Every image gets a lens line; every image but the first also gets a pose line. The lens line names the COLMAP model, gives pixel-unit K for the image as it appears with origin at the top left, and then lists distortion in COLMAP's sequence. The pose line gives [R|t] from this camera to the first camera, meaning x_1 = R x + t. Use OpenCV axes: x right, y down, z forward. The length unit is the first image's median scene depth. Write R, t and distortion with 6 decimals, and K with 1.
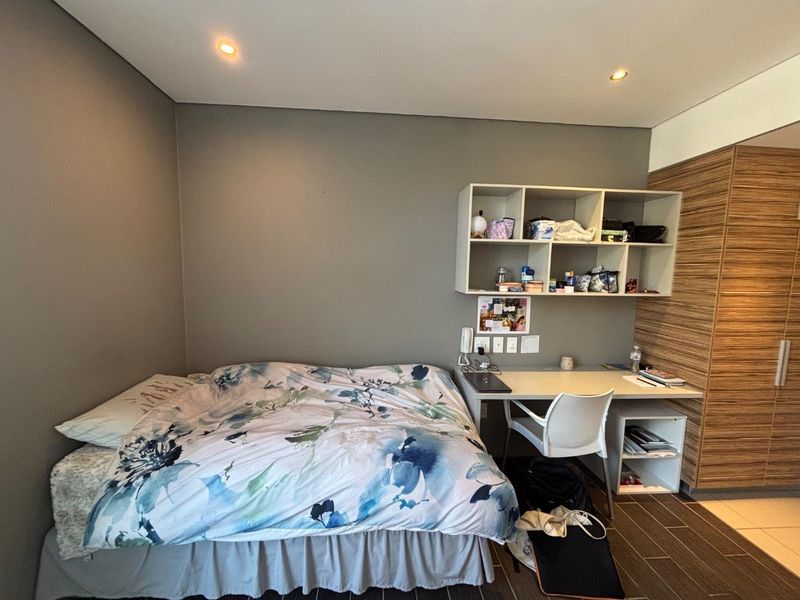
lens RADIAL K [[322.3, 0, 397.7], [0, 322.3, 299.9], [0, 0, 1]] dist [-0.001623, 0.000033]
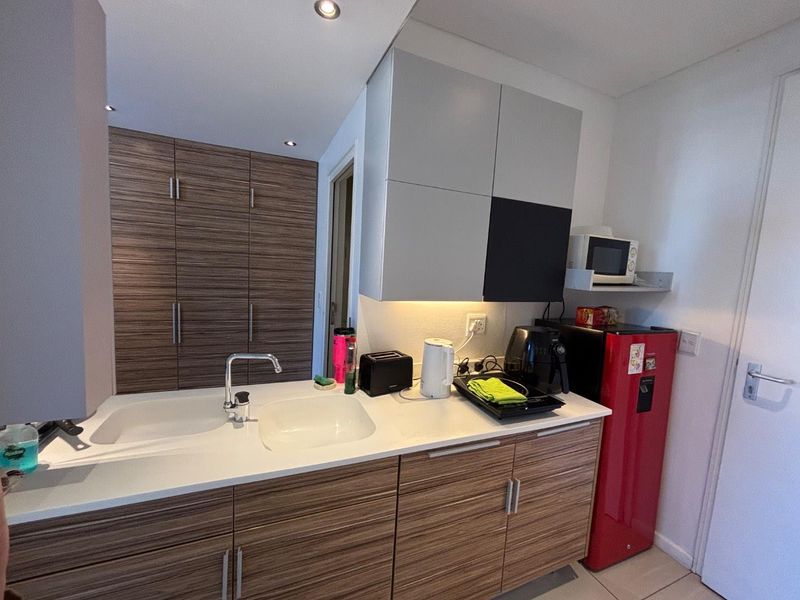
lens RADIAL K [[322.3, 0, 397.7], [0, 322.3, 299.9], [0, 0, 1]] dist [-0.001623, 0.000033]
pose [[0.946345, 0.001565, 0.323155, 1.574674], [-0.007856, 0.999804, 0.018165, 0.085334], [-0.323064, -0.019729, 0.946172, -0.352863]]
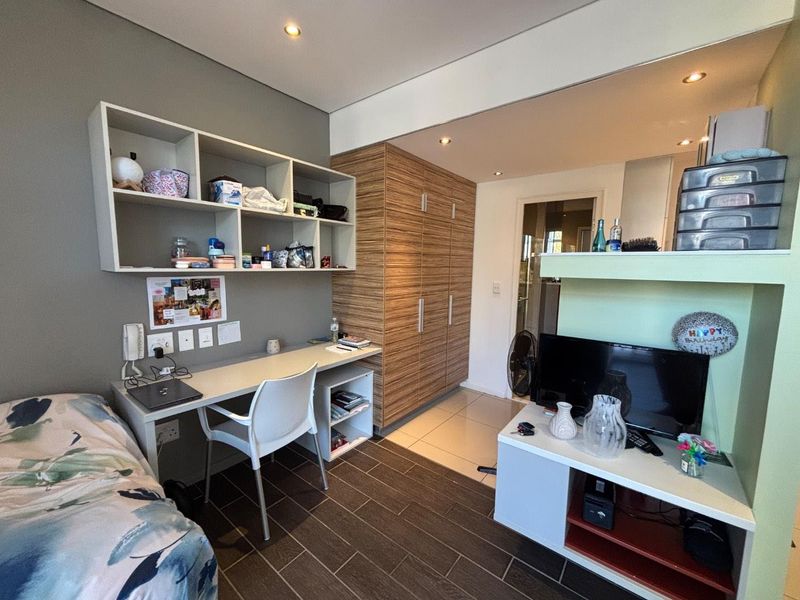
lens RADIAL K [[322.3, 0, 397.7], [0, 322.3, 299.9], [0, 0, 1]] dist [-0.001623, 0.000033]
pose [[0.678812, -0.090449, 0.728720, 0.126560], [0.070497, 0.995828, 0.057933, 0.042767], [-0.730920, 0.012047, 0.682357, 0.130296]]
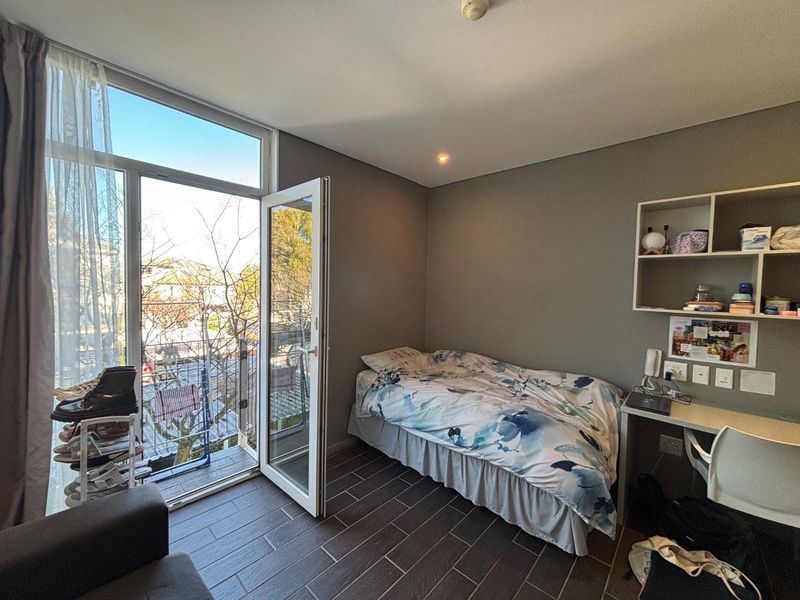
lens RADIAL K [[322.3, 0, 397.7], [0, 322.3, 299.9], [0, 0, 1]] dist [-0.001623, 0.000033]
pose [[0.681411, 0.027593, -0.731381, 0.471183], [-0.083354, 0.995713, -0.040093, 0.052810], [0.727139, 0.088284, 0.680789, -0.230283]]
